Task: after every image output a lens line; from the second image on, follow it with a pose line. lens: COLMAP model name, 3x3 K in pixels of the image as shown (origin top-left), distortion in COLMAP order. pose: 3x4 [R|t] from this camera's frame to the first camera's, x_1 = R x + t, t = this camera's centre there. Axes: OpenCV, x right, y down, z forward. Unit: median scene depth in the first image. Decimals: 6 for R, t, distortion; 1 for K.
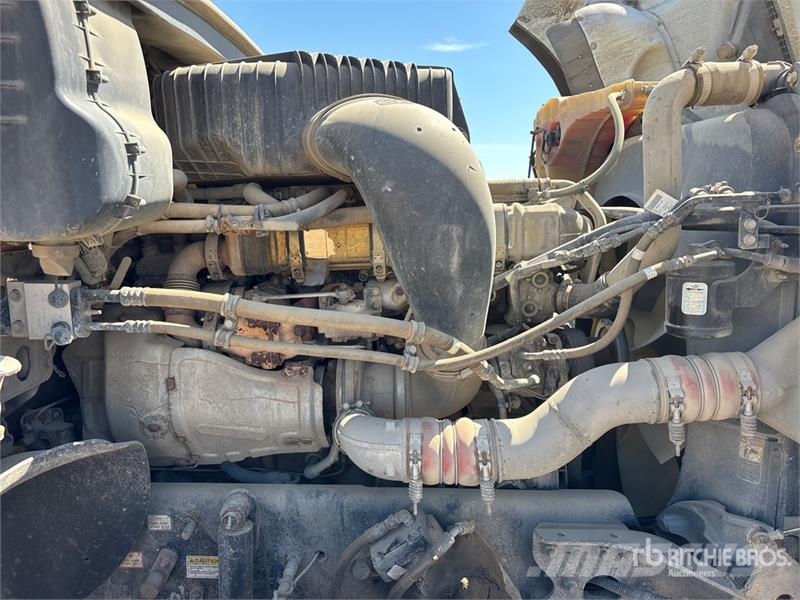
lens RADIAL K [[620.8, 0, 398.2], [0, 620.8, 300.7], [0, 0, 1]] dist [0.037798, -0.046870]
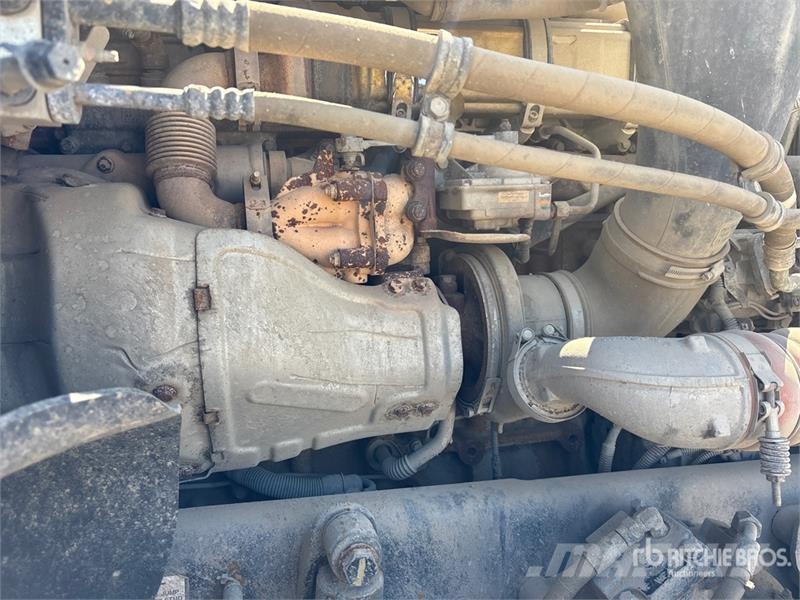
lens RADIAL K [[620.8, 0, 394.6], [0, 620.8, 301.9], [0, 0, 1]] dist [0.037798, -0.046870]
pose [[0.963600, -0.022689, 0.266382, -0.362468], [0.029391, 0.999343, -0.021197, 0.155835], [-0.265726, 0.028255, 0.963634, 0.514310]]
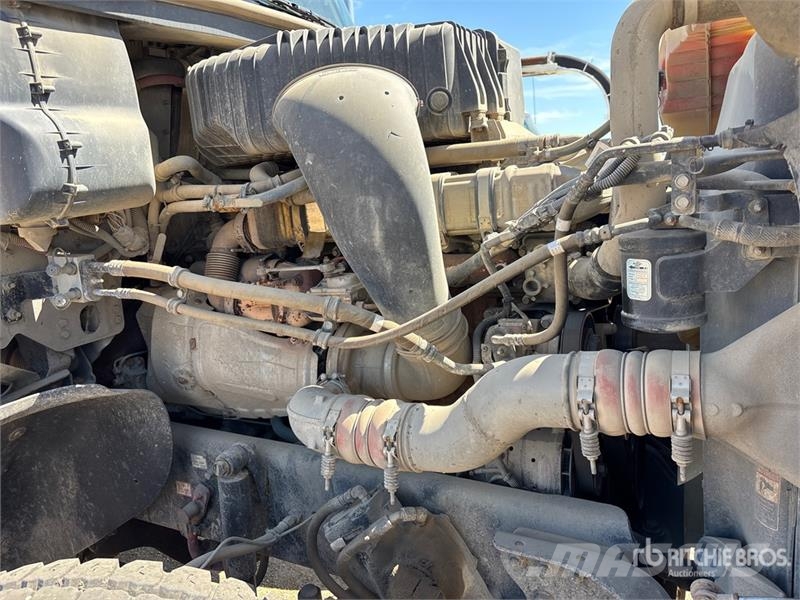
lens RADIAL K [[620.8, 0, 389.6], [0, 620.8, 296.2], [0, 0, 1]] dist [0.037798, -0.046870]
pose [[0.893180, 0.032528, -0.448521, 0.489813], [-0.012945, 0.998827, 0.046659, -0.013193], [0.449513, -0.035868, 0.892553, 0.145369]]
